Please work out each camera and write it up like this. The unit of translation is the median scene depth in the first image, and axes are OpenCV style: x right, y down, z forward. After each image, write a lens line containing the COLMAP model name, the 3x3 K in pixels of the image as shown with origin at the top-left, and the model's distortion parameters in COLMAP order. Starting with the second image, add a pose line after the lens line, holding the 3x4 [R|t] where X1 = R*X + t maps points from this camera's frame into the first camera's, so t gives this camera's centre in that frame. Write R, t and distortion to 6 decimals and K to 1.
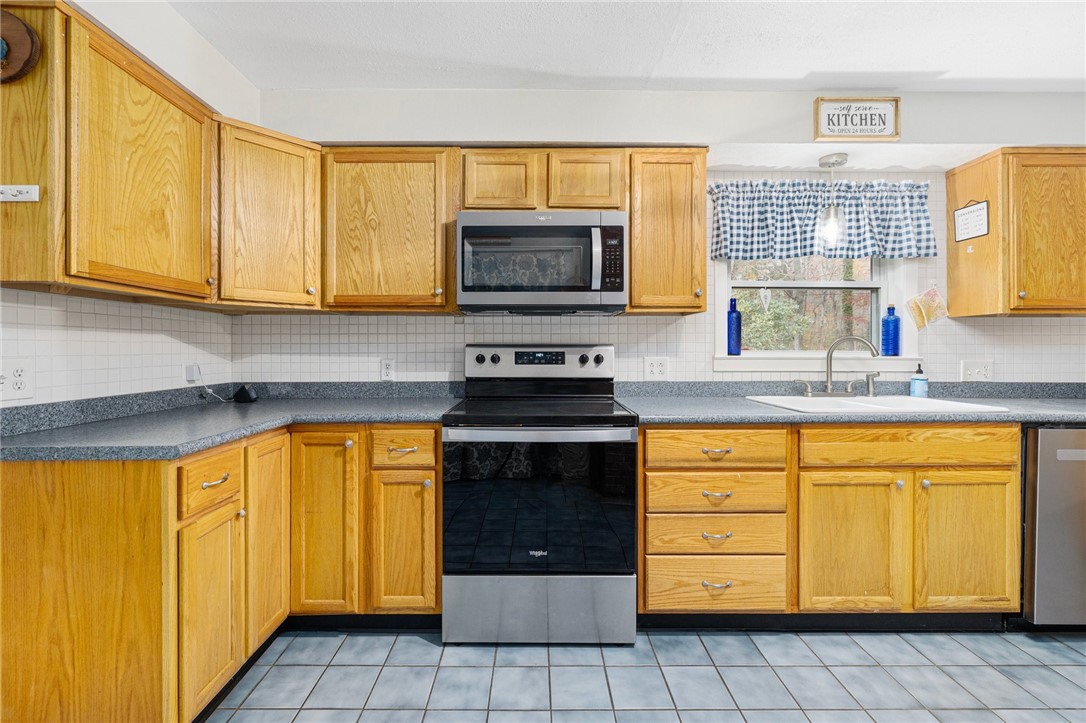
lens RADIAL K [[466.3, 0, 537.4], [0, 466.3, 350.0], [0, 0, 1]] dist [-0.000548, 0.000700]
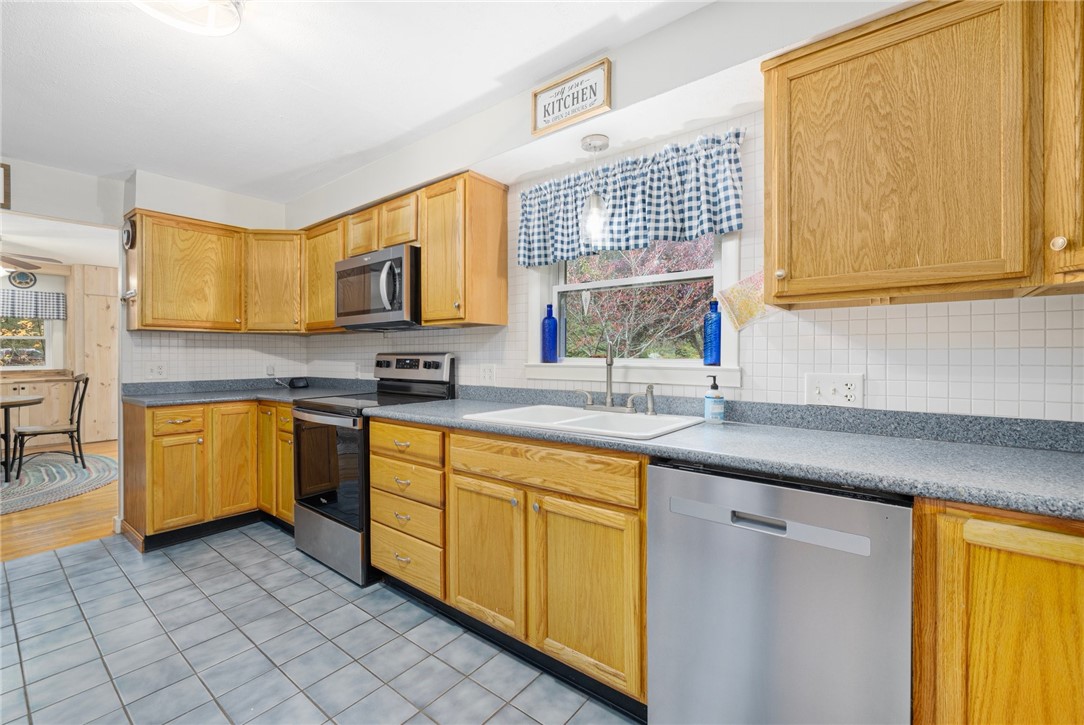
lens RADIAL K [[465.4, 0, 542.6], [0, 465.4, 356.2], [0, 0, 1]] dist [-0.000548, 0.000700]
pose [[0.776943, -0.001005, -0.629570, 1.243668], [0.002107, 0.999997, 0.001004, -0.004340], [0.629568, -0.002107, 0.776943, 0.279914]]
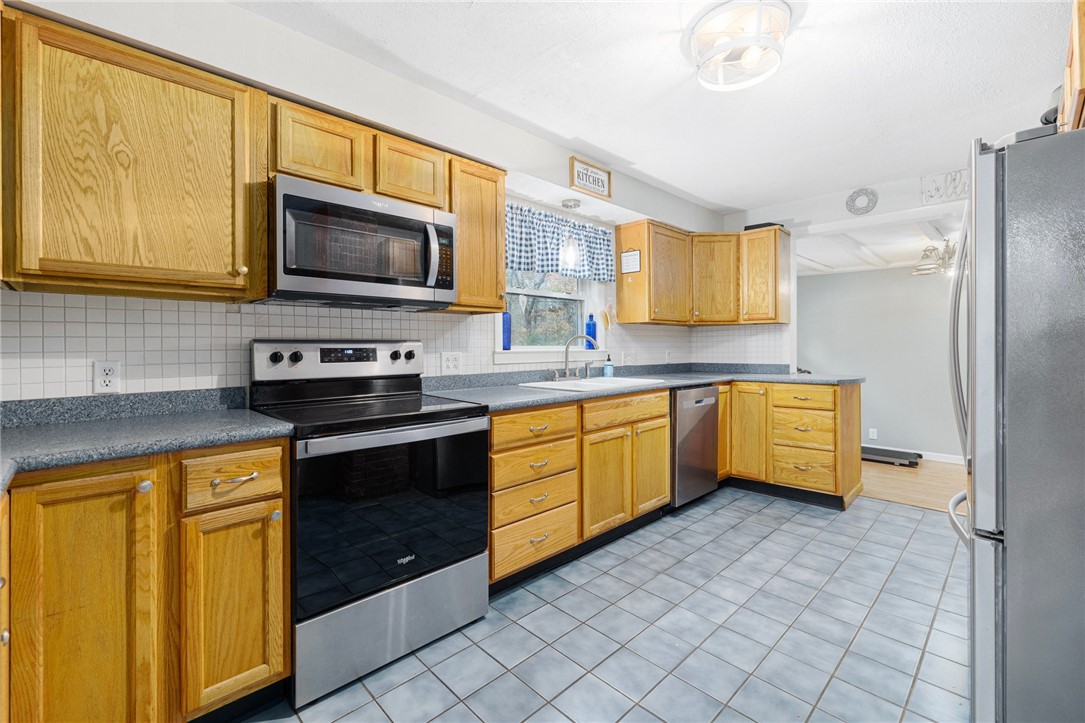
lens RADIAL K [[465.8, 0, 541.1], [0, 465.8, 344.7], [0, 0, 1]] dist [-0.000548, 0.000700]
pose [[0.720501, -0.002316, 0.693450, -0.401129], [0.006036, 0.999977, -0.002931, 0.002242], [-0.693428, 0.006298, 0.720499, 0.107688]]
